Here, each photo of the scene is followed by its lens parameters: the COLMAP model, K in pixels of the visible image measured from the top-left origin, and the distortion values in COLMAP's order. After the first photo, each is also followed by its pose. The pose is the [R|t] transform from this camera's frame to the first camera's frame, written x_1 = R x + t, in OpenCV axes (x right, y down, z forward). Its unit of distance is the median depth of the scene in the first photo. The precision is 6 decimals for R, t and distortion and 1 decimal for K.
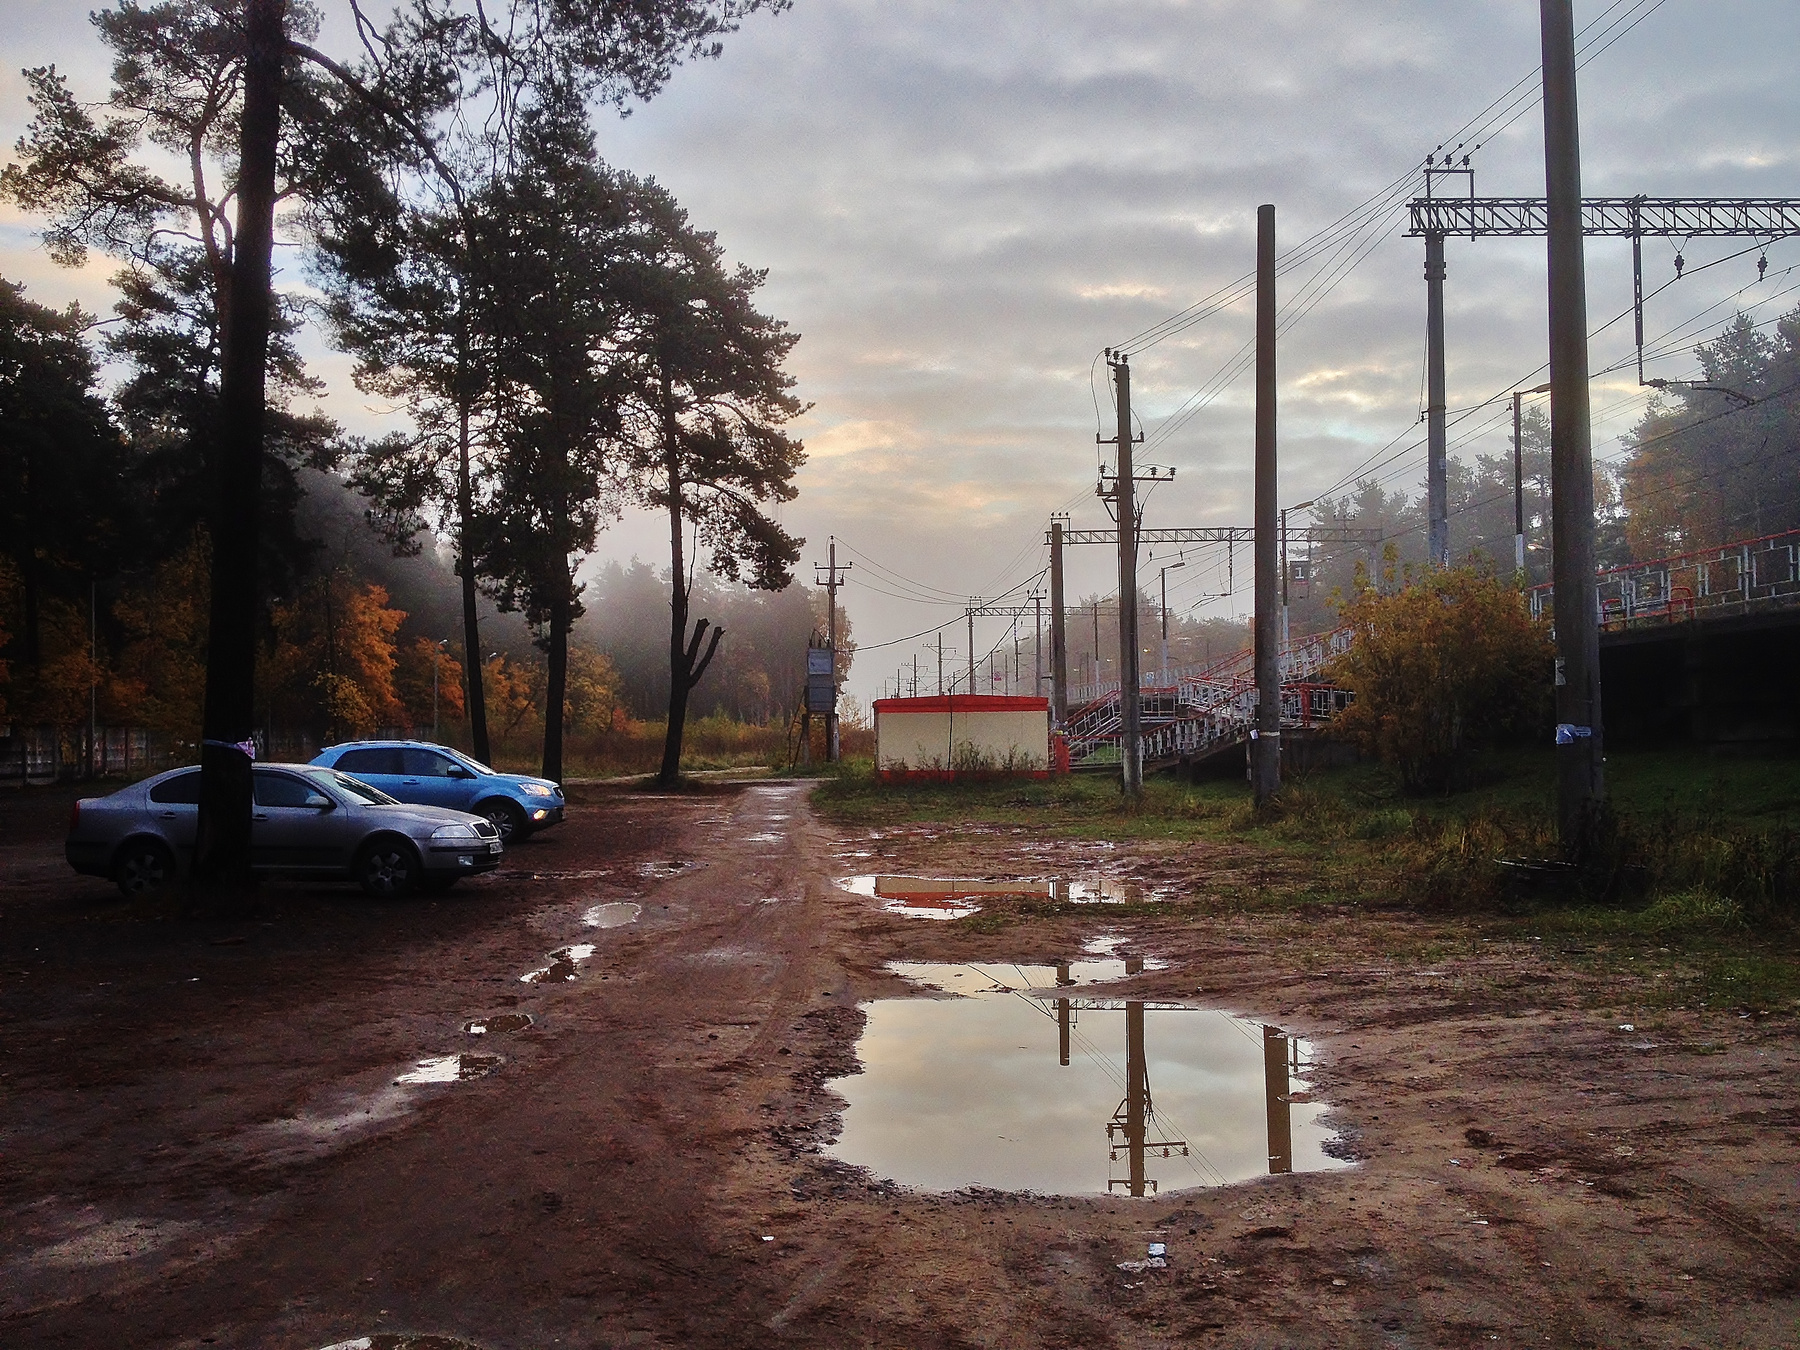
lens RADIAL K [[1827.7, 0, 902.9], [0, 1827.7, 677.3], [0, 0, 1]] dist [0.117312, -0.249720]
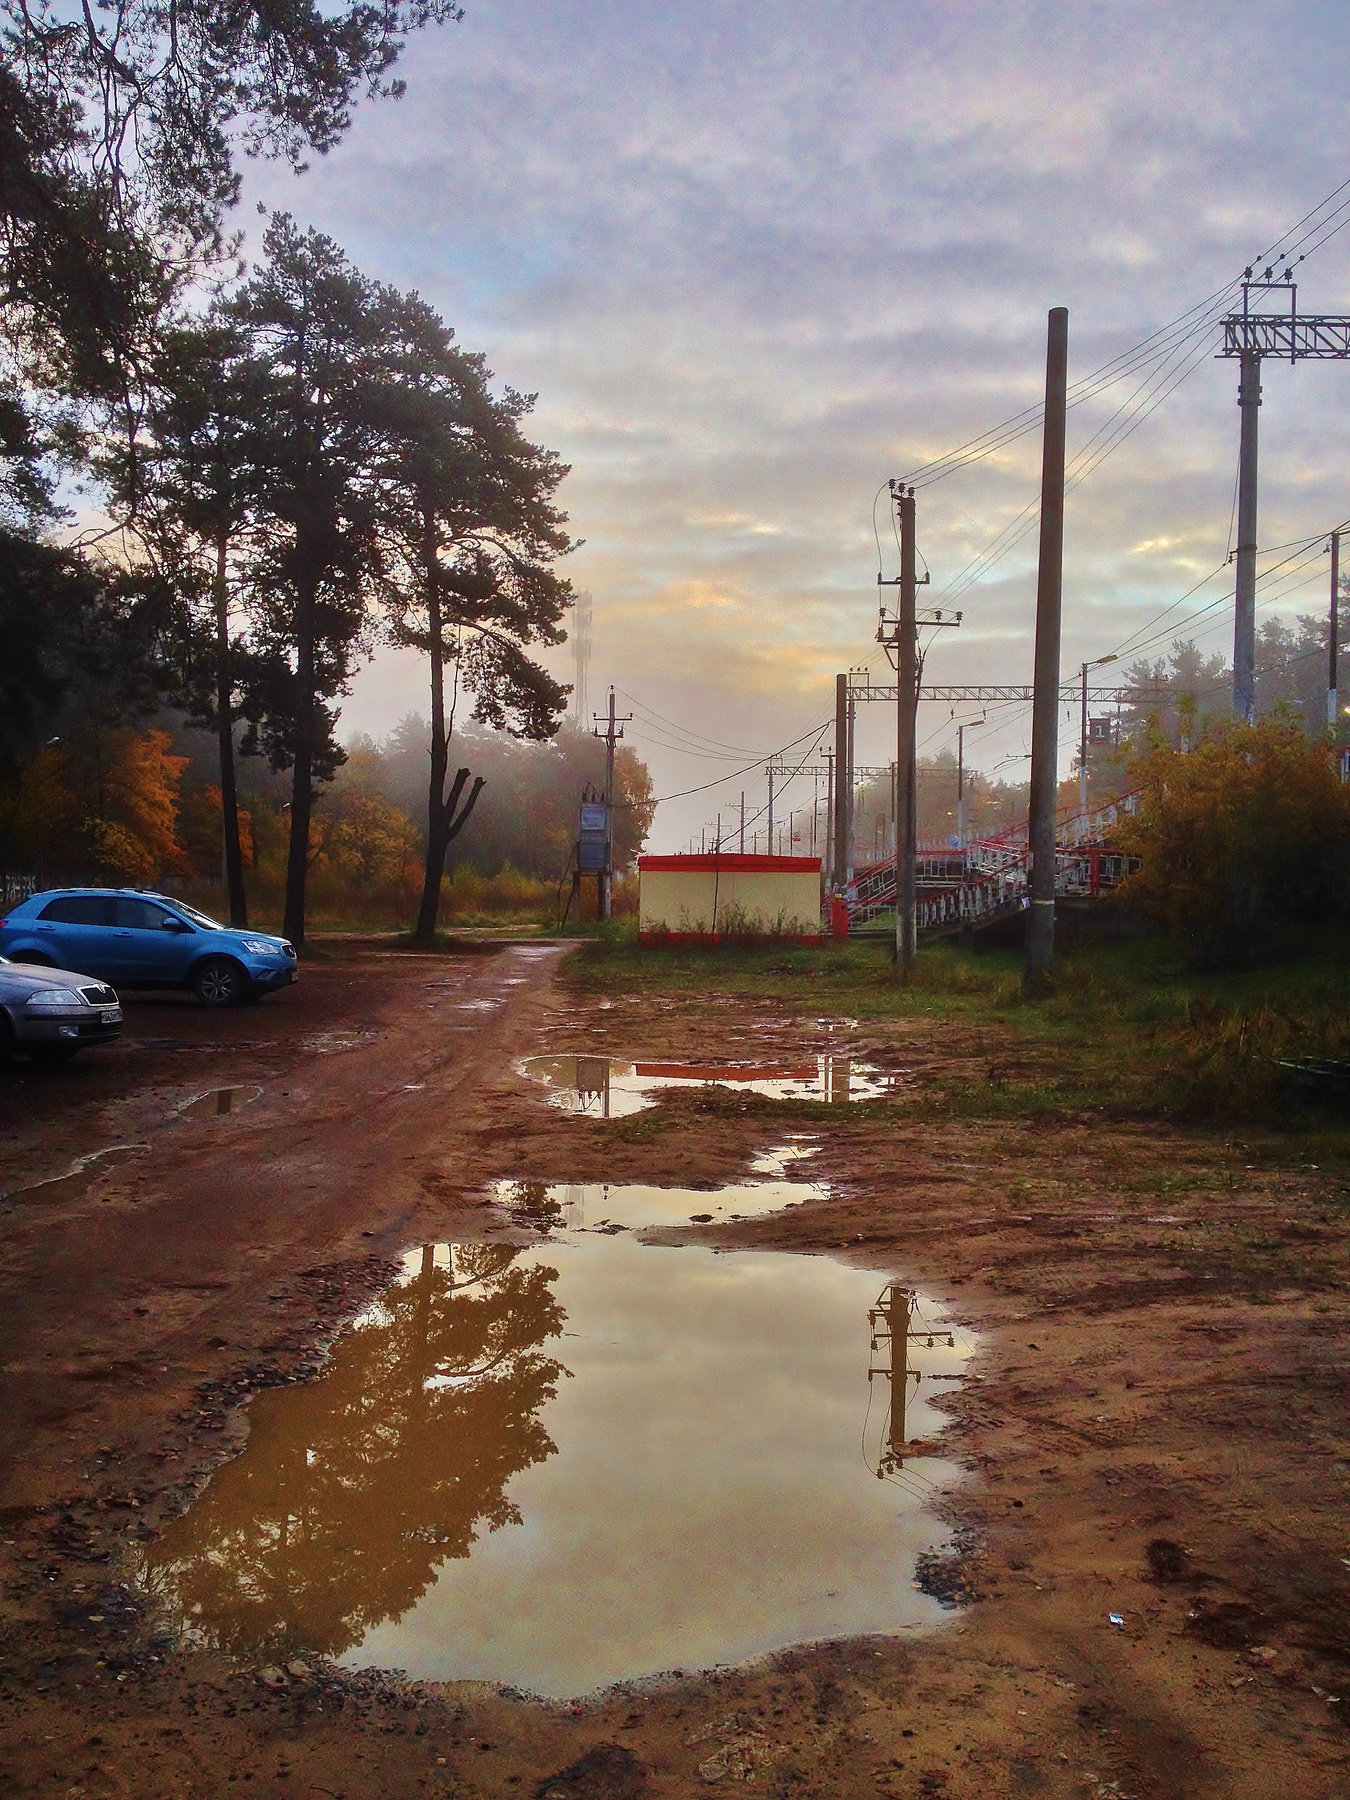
lens RADIAL K [[1827.7, 0, 671.3], [0, 1827.7, 923.1], [0, 0, 1]] dist [0.117312, -0.249720]
pose [[0.999552, 0.020330, -0.021944, 0.025504], [-0.019272, 0.998689, 0.047418, 0.001268], [0.022879, -0.046974, 0.998634, 0.063550]]
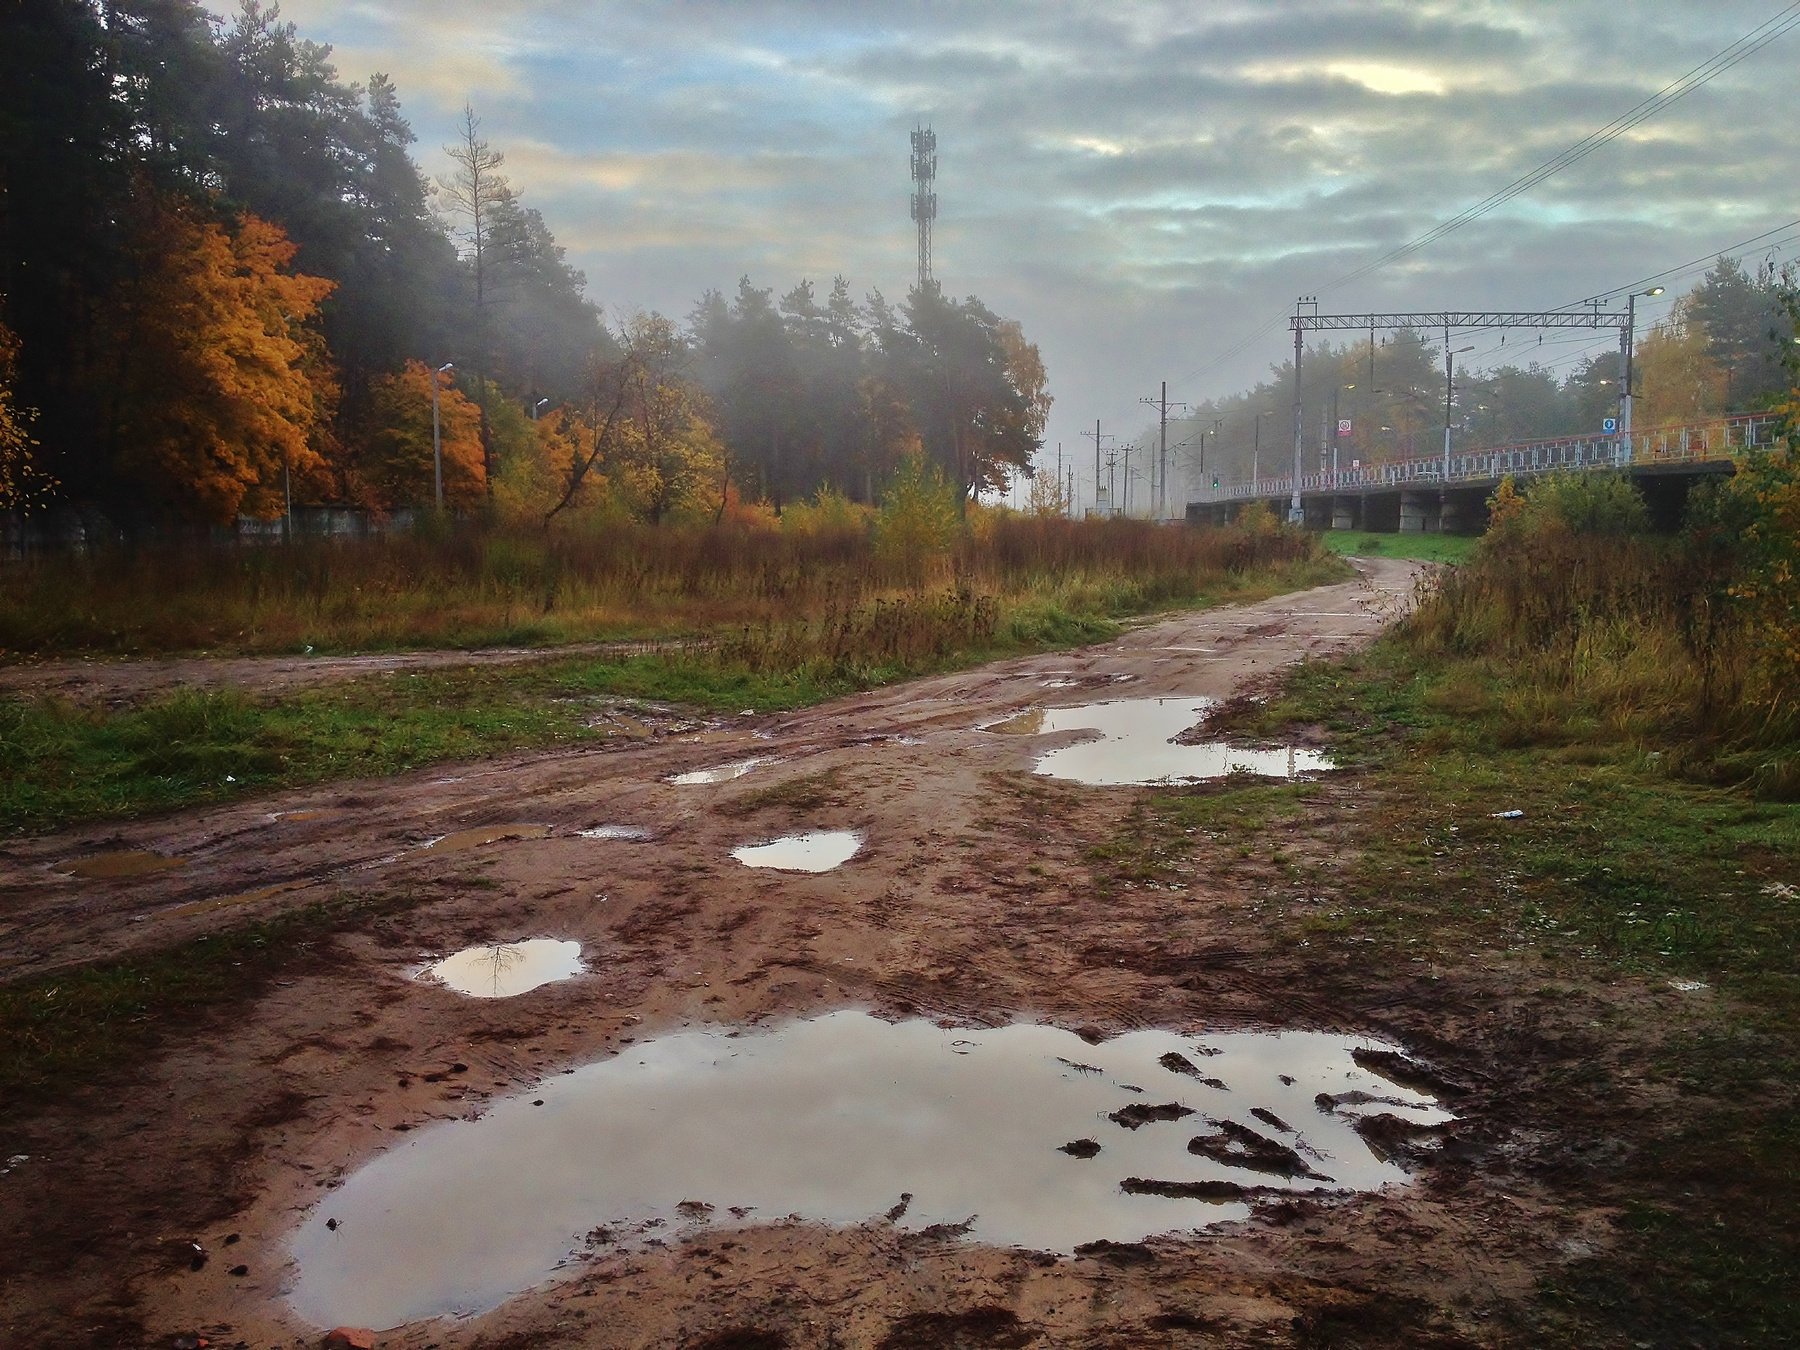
lens RADIAL K [[1827.7, 0, 902.9], [0, 1827.7, 677.3], [0, 0, 1]] dist [0.117312, -0.249720]
pose [[0.998683, 0.007354, -0.050778, -0.224937], [-0.001437, 0.993297, 0.115580, 0.036845], [0.051287, -0.115355, 0.991999, 1.288735]]
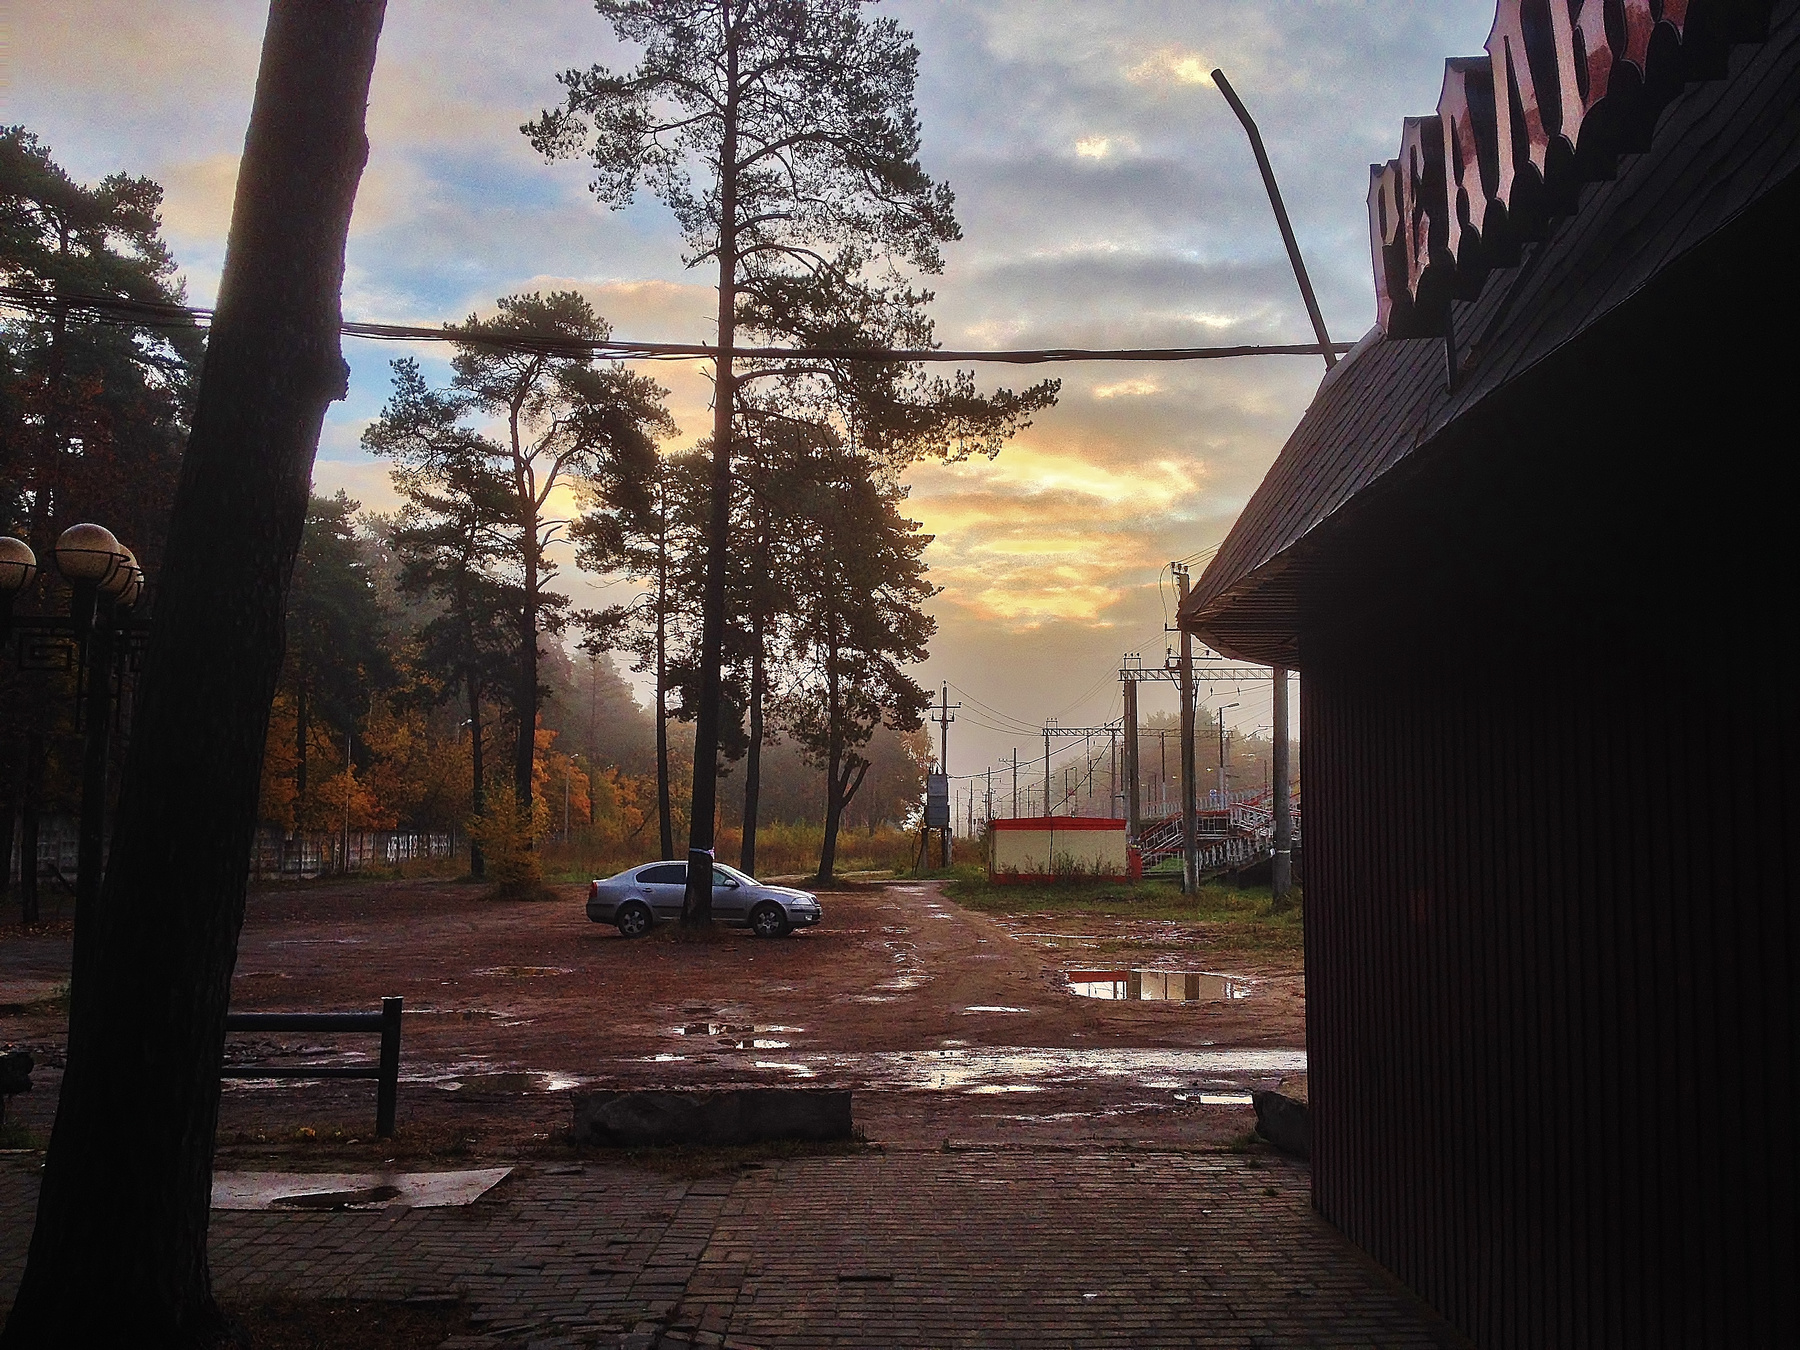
lens RADIAL K [[1827.7, 0, 902.9], [0, 1827.7, 677.3], [0, 0, 1]] dist [0.117312, -0.249720]
pose [[0.999293, 0.008552, -0.036606, -0.035861], [-0.010682, 0.998236, -0.058394, -0.013293], [0.036042, 0.058744, 0.997622, -0.341842]]
